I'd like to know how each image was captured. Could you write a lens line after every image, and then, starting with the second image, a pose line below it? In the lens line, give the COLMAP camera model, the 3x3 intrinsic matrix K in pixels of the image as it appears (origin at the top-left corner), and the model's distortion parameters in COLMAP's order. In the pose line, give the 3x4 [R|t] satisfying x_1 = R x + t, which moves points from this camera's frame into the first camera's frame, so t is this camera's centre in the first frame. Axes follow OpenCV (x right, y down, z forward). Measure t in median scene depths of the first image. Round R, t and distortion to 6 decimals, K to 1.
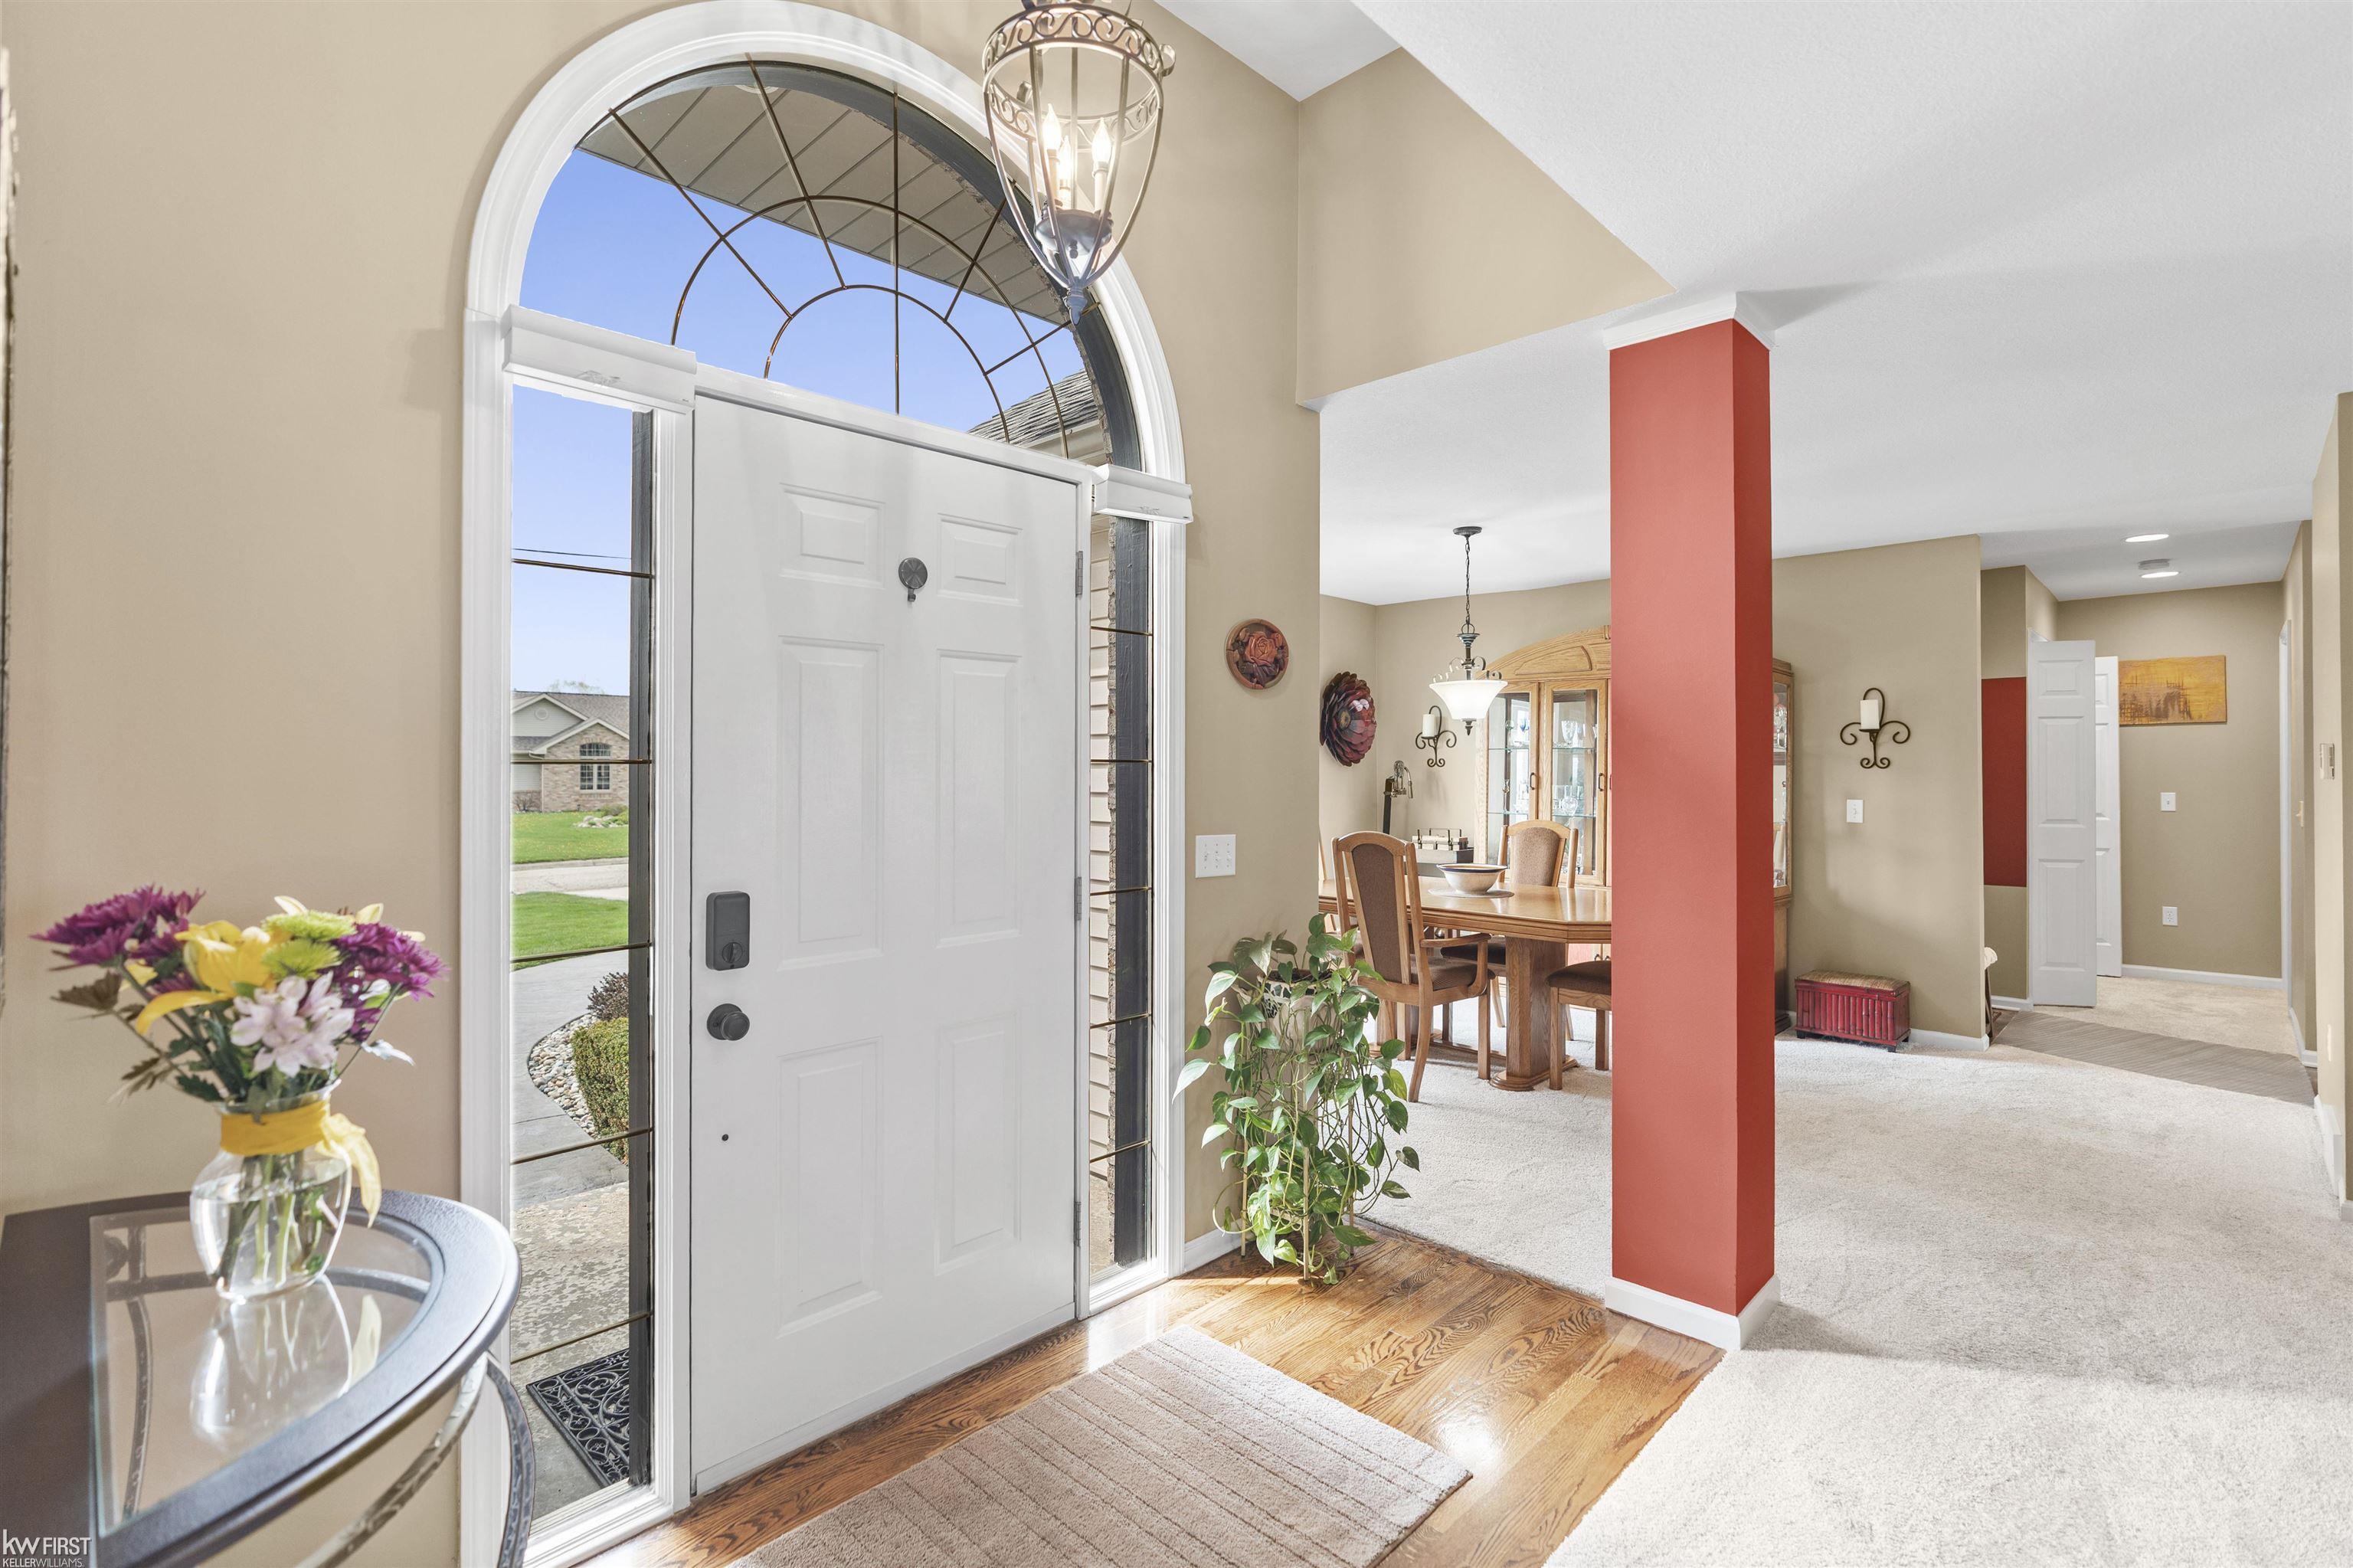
lens RADIAL K [[1058.1, 0, 1167.5], [0, 1058.1, 762.2], [0, 0, 1]] dist [0.000947, 0.000423]
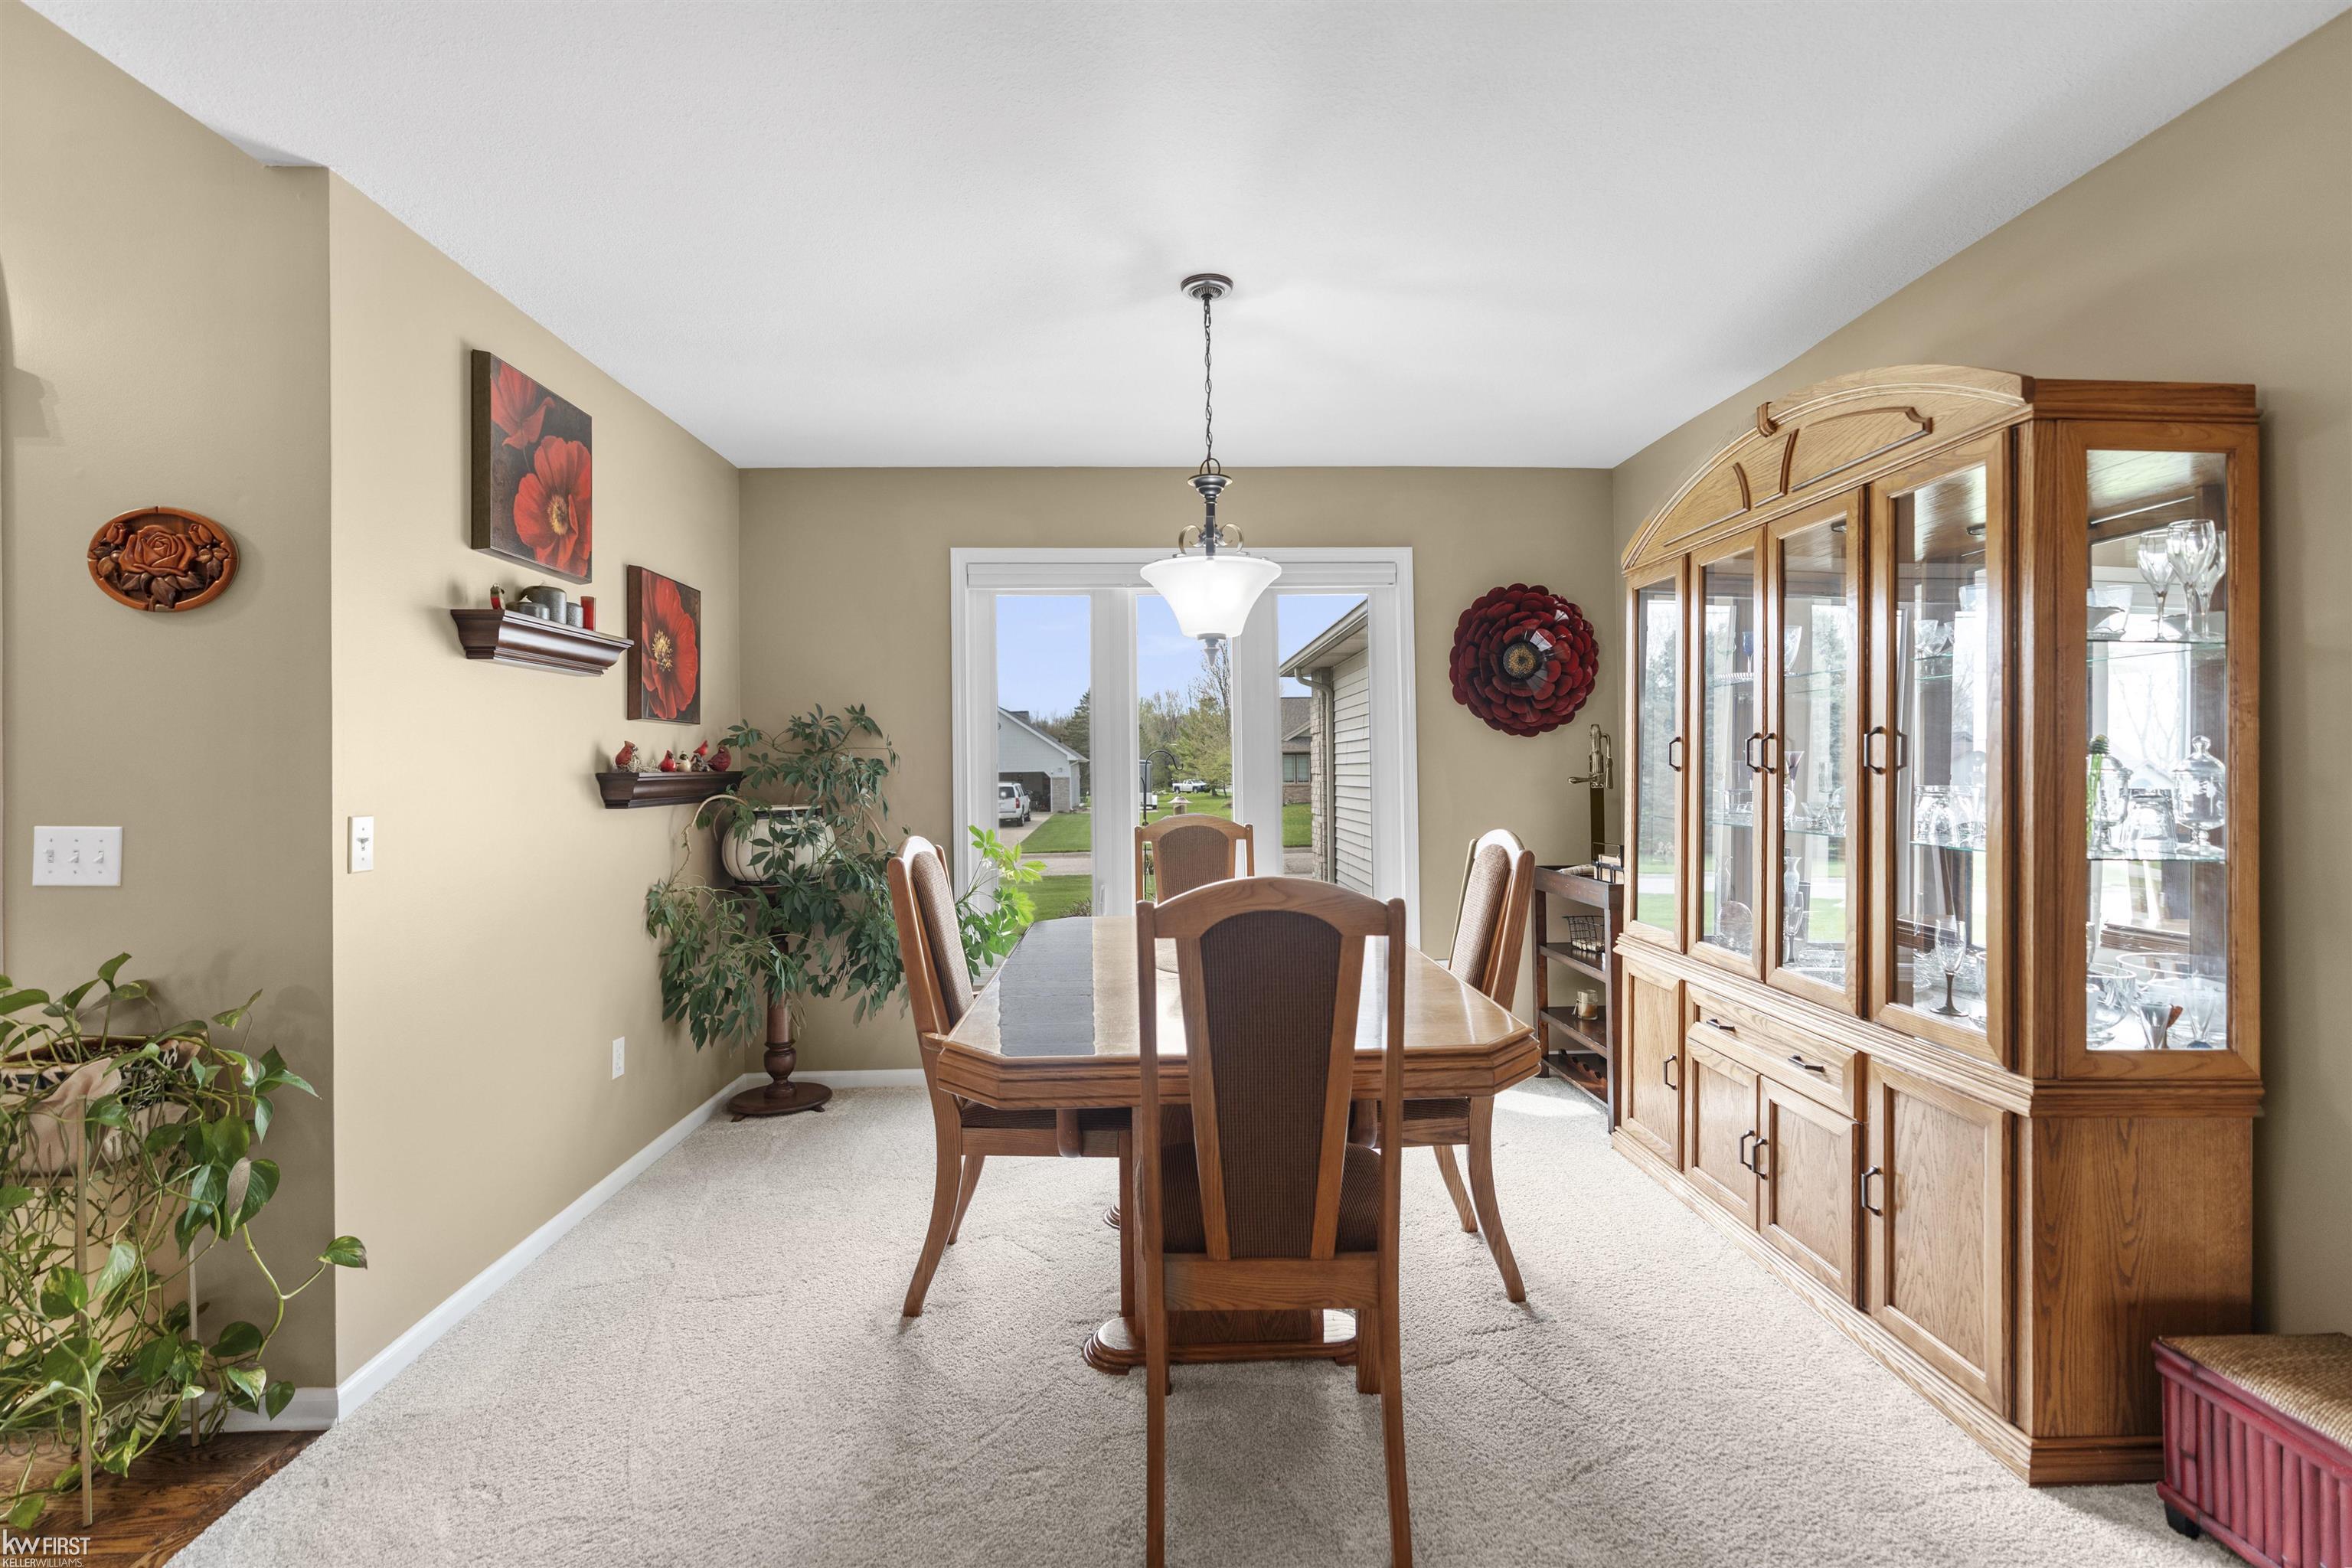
lens RADIAL K [[1057.6, 0, 1167.0], [0, 1057.6, 762.2], [0, 0, 1]] dist [0.000947, 0.000423]
pose [[0.729910, -0.007466, -0.683503, 1.027413], [0.012268, 0.999922, 0.002179, 0.033636], [0.683433, -0.009976, 0.729945, 0.967878]]
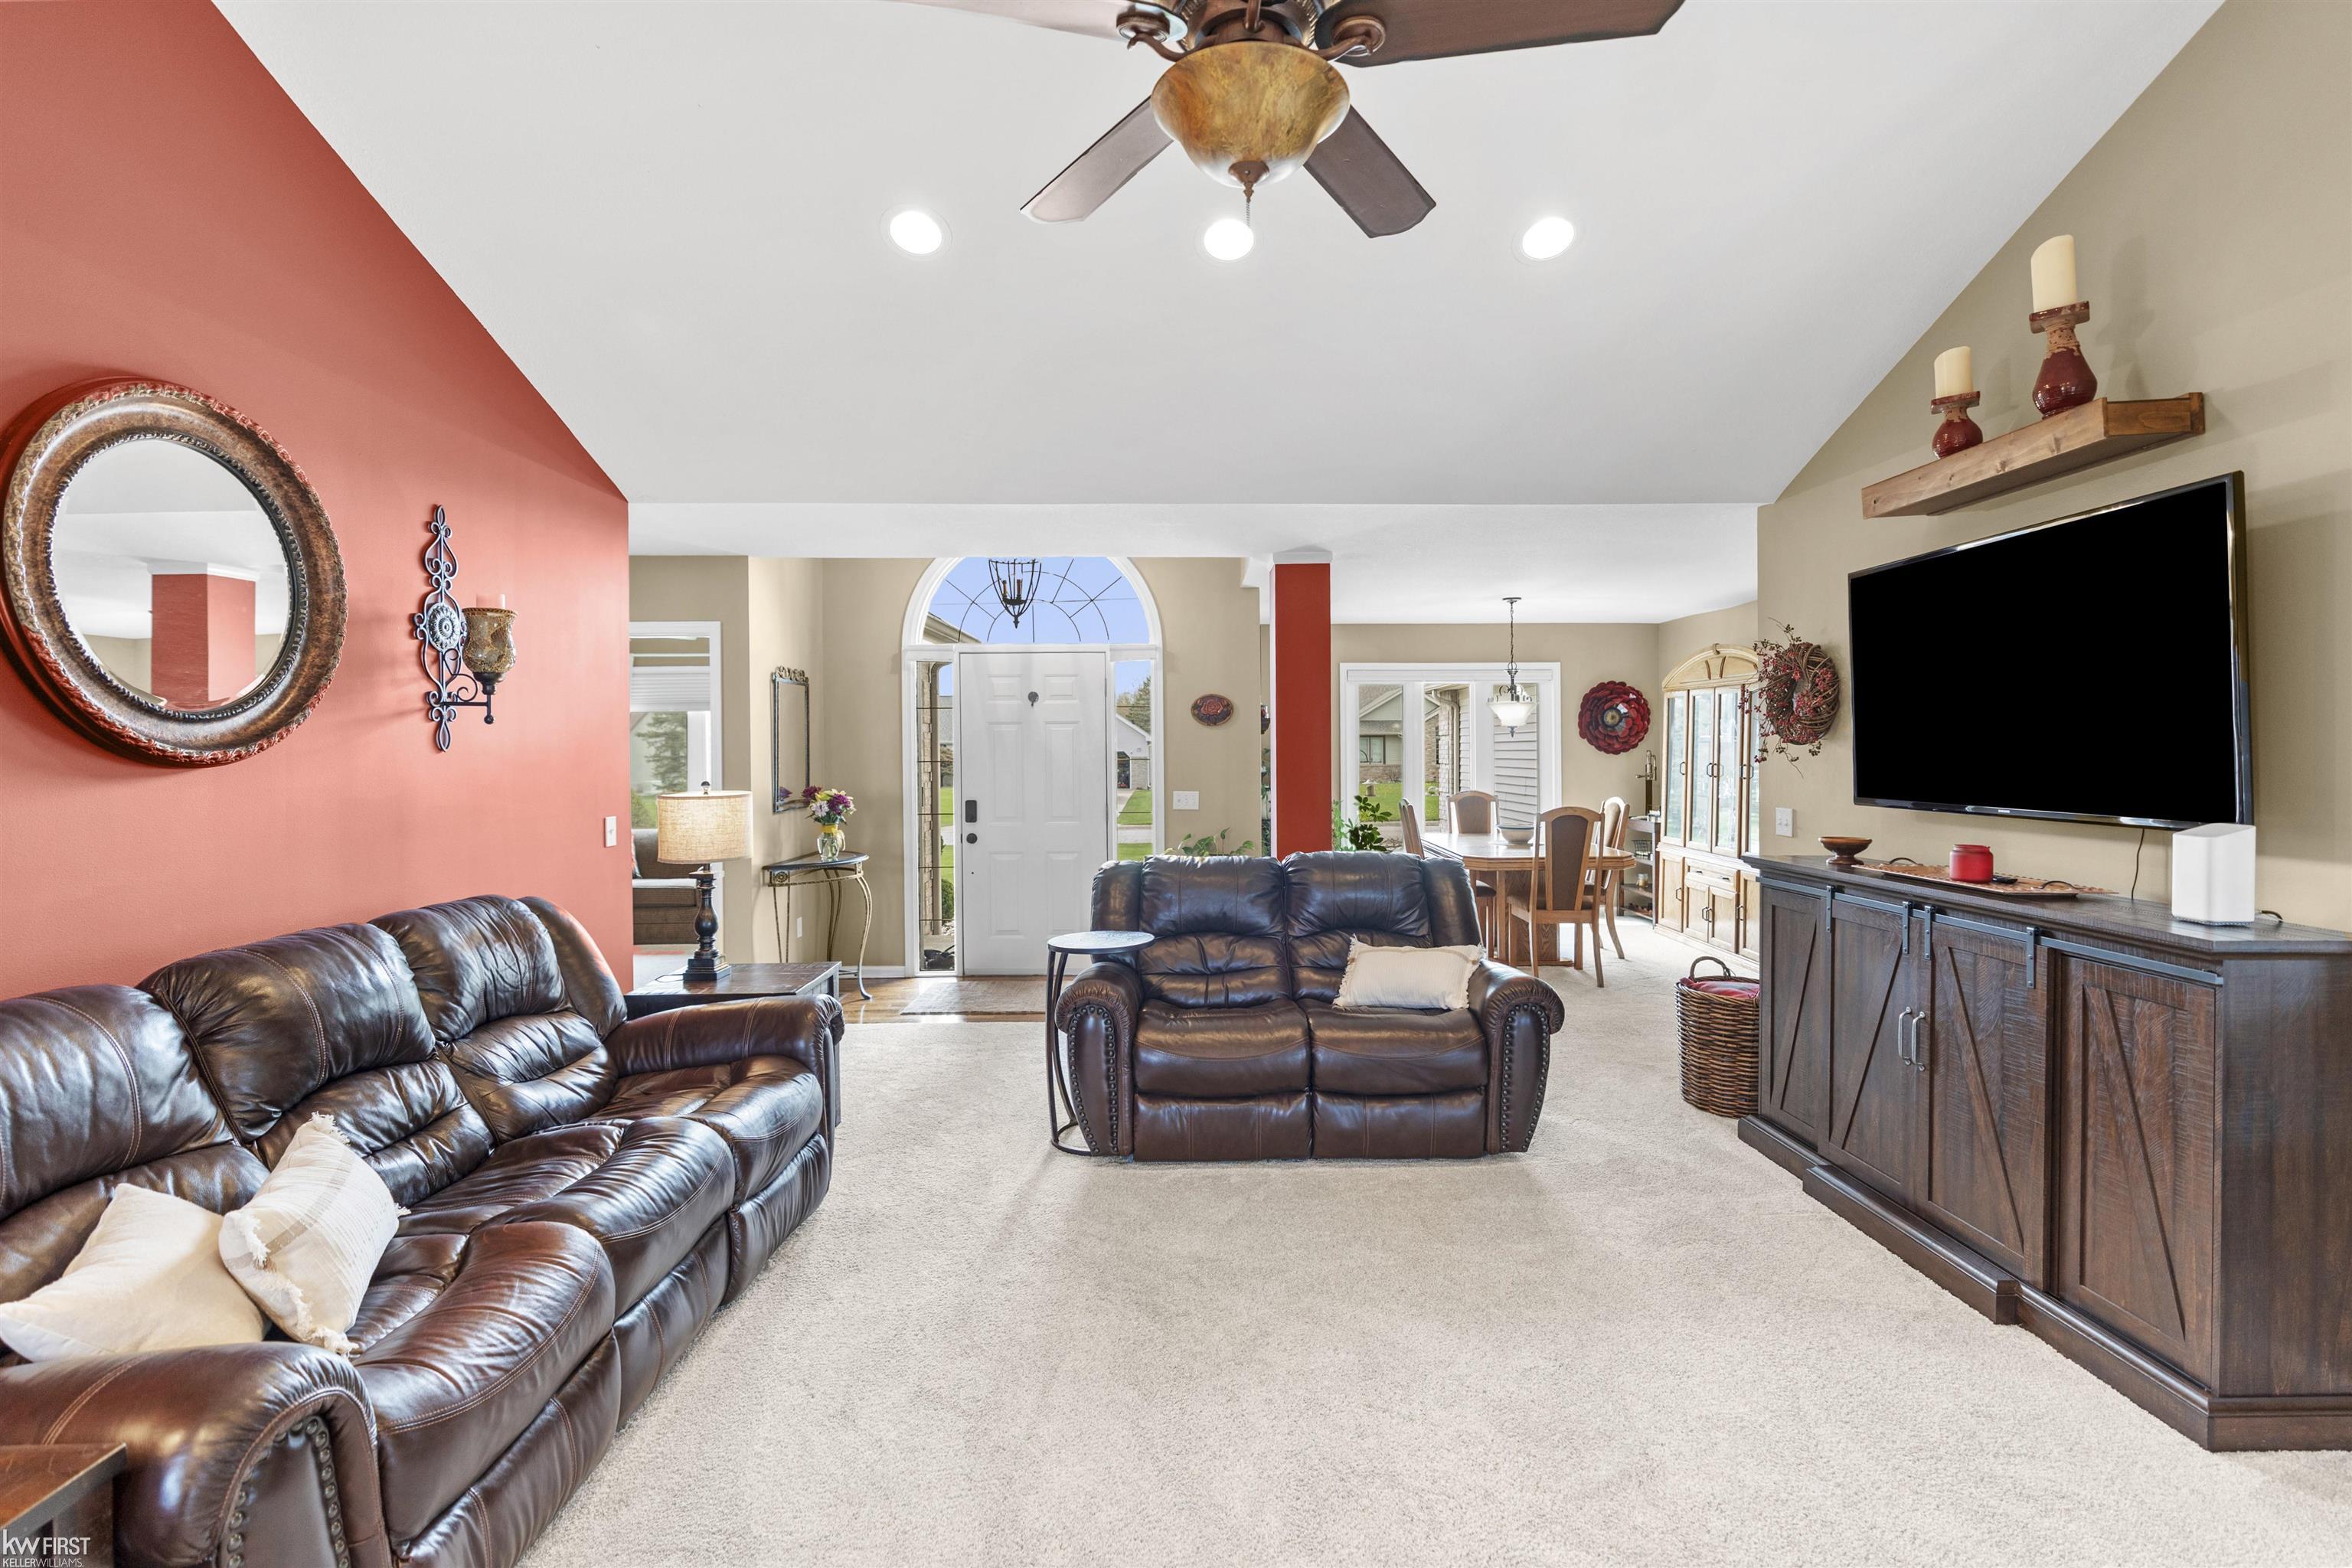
lens RADIAL K [[1041.5, 0, 1182.6], [0, 1041.5, 764.3], [0, 0, 1]] dist [0.000680, 0.000718]
pose [[0.714826, 0.013737, -0.699167, 1.582985], [0.006145, 0.999645, 0.025923, -0.047913], [0.699275, -0.022827, 0.714488, -0.594405]]
